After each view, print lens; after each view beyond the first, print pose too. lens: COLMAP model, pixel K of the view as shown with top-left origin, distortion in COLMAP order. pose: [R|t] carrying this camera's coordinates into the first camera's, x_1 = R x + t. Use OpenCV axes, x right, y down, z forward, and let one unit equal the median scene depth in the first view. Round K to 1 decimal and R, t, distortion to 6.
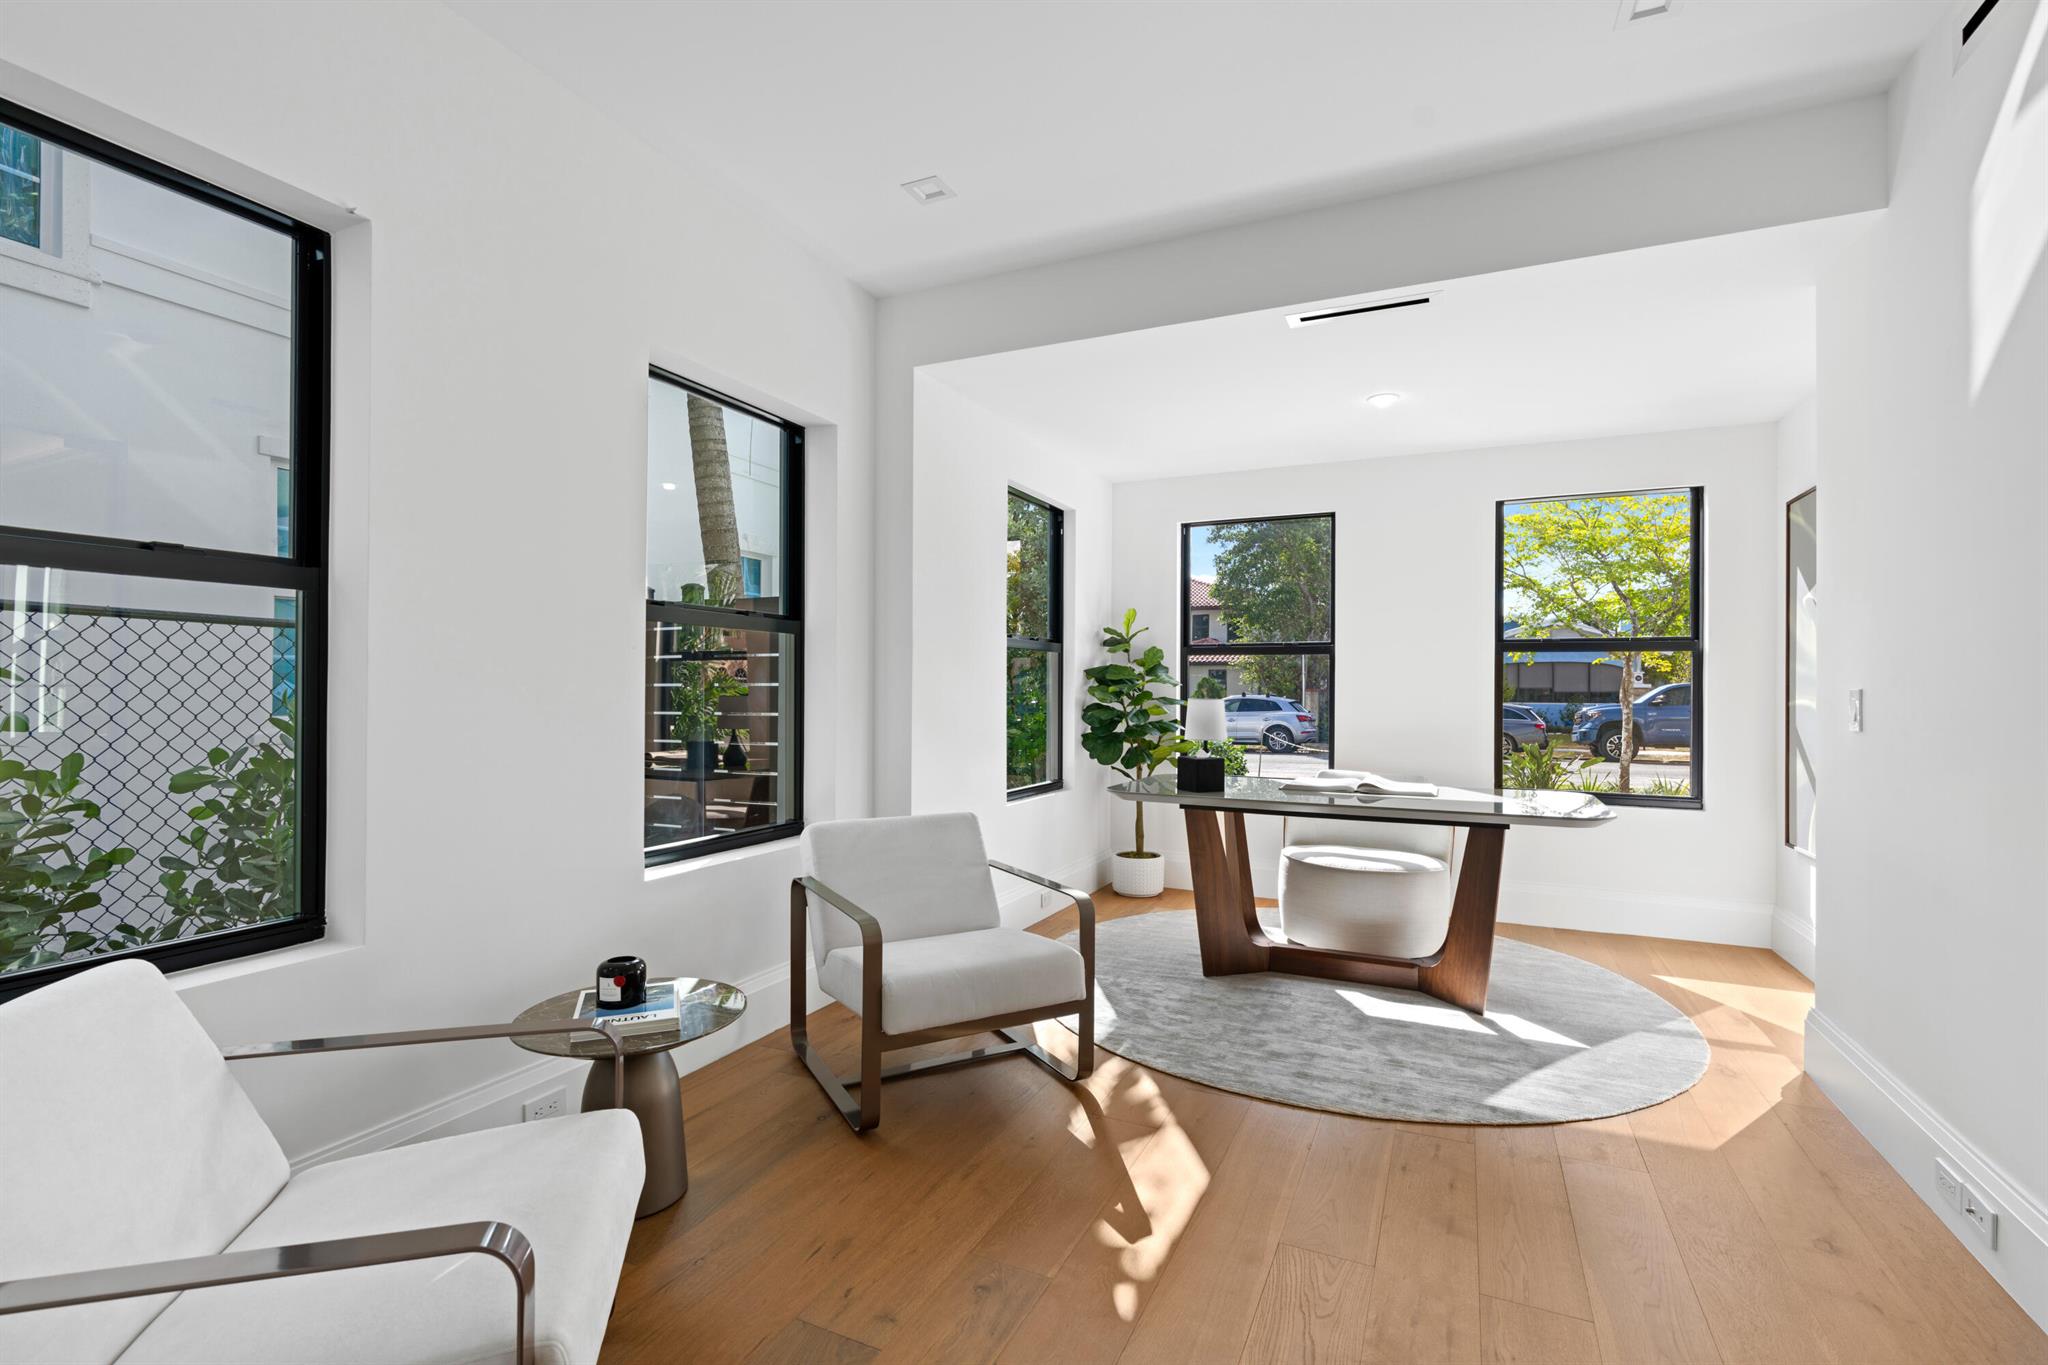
lens RADIAL K [[924.1, 0, 1036.3], [0, 924.1, 684.2], [0, 0, 1]] dist [-0.004286, 0.002394]
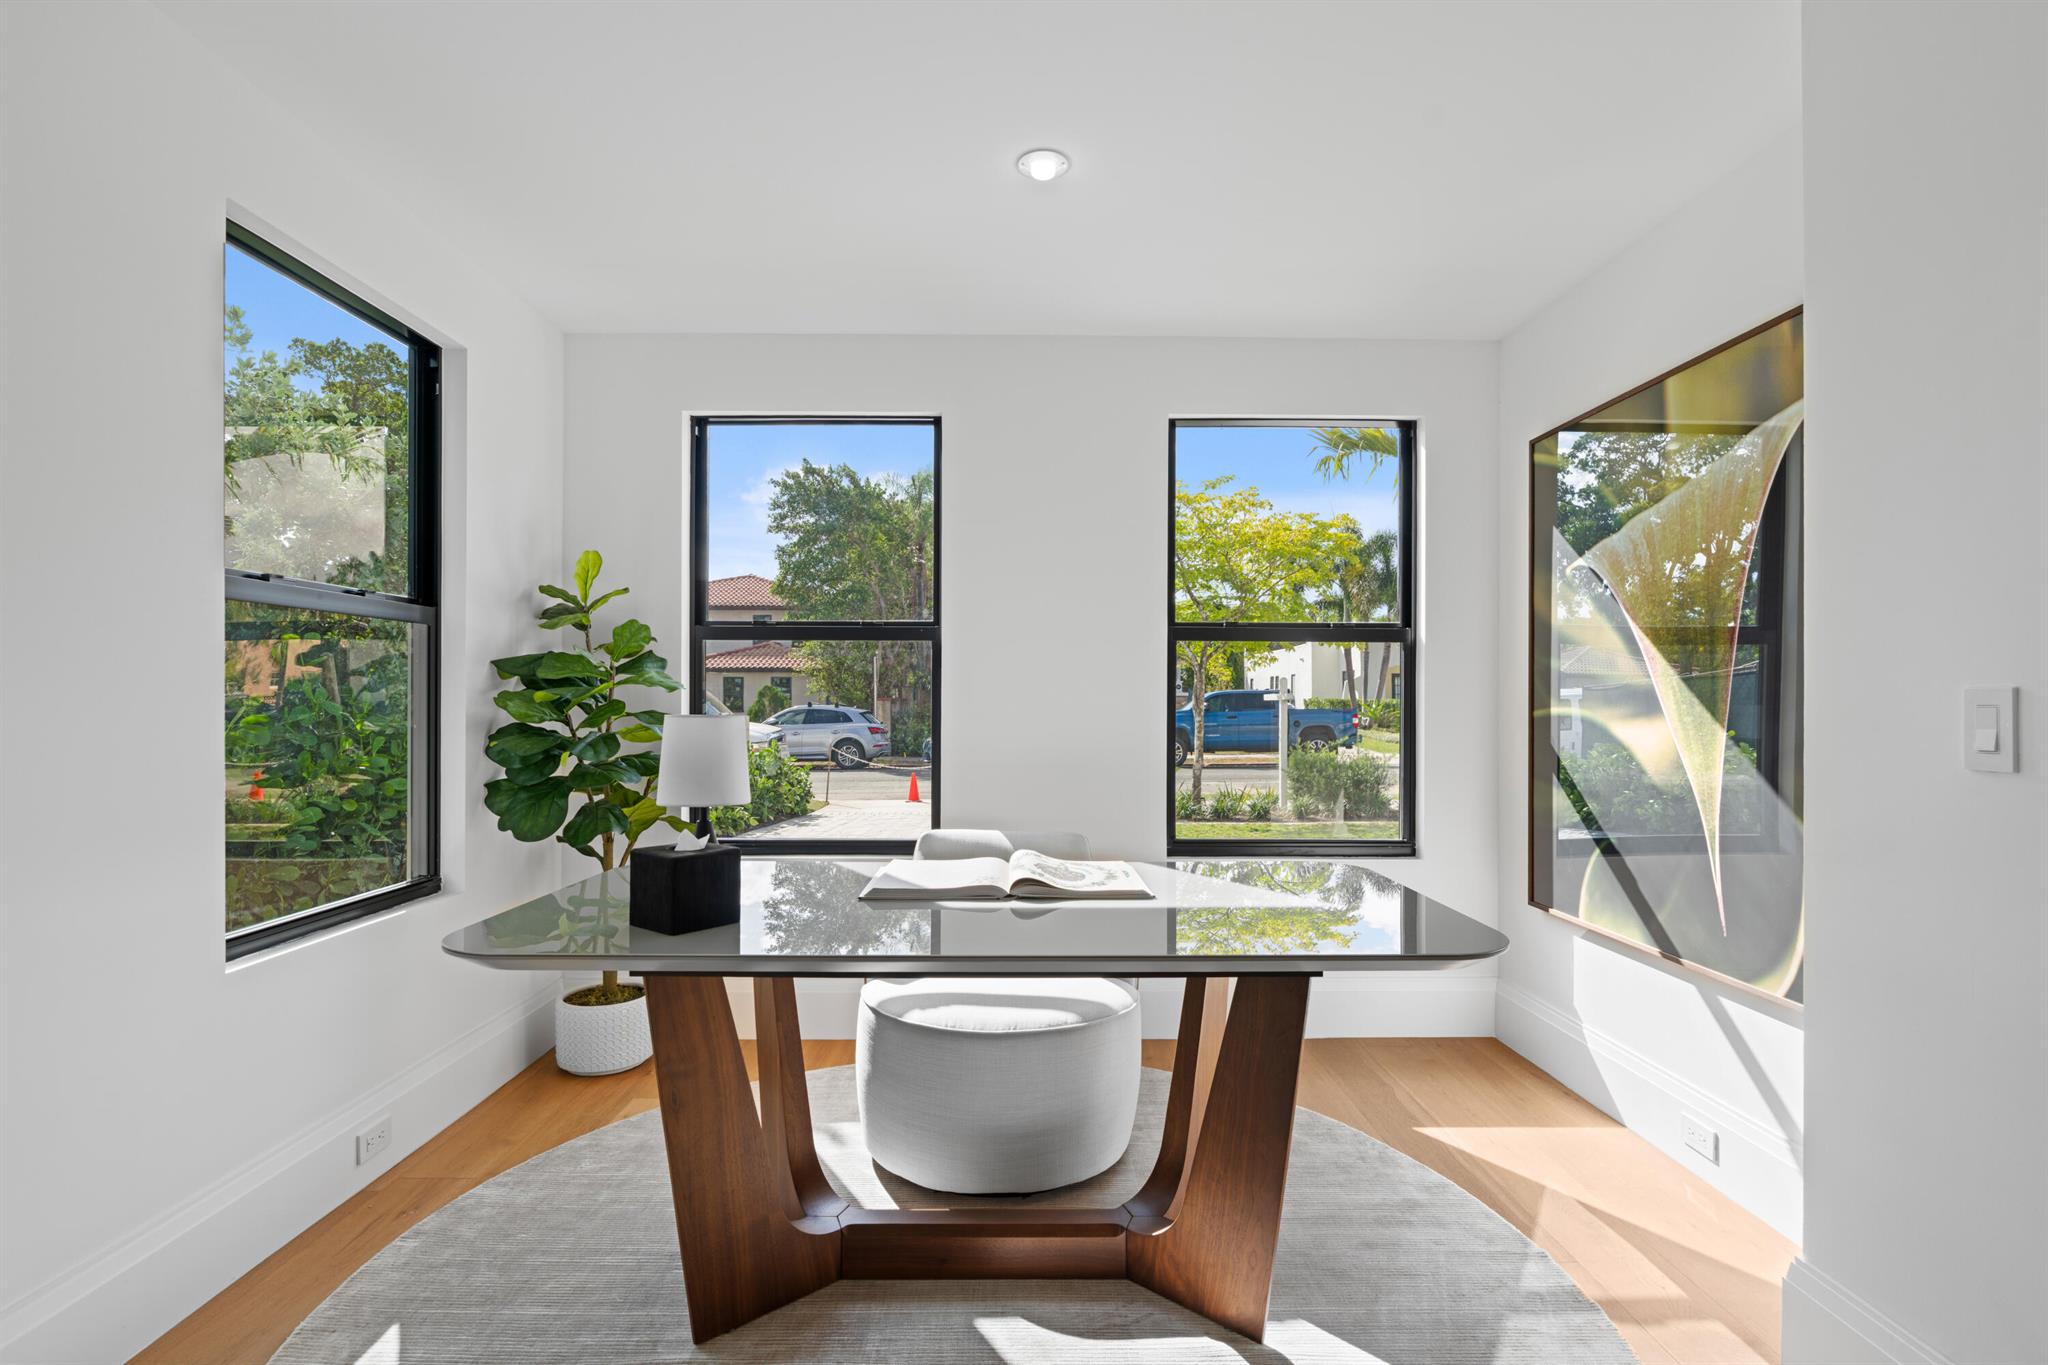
lens RADIAL K [[993.6, 0, 1034.2], [0, 993.6, 694.8], [0, 0, 1]] dist [-0.000851, -0.000005]
pose [[0.903999, -0.001694, 0.427532, 0.090477], [0.001084, 0.999998, 0.001670, 0.003752], [-0.427534, -0.001046, 0.903999, 0.359962]]
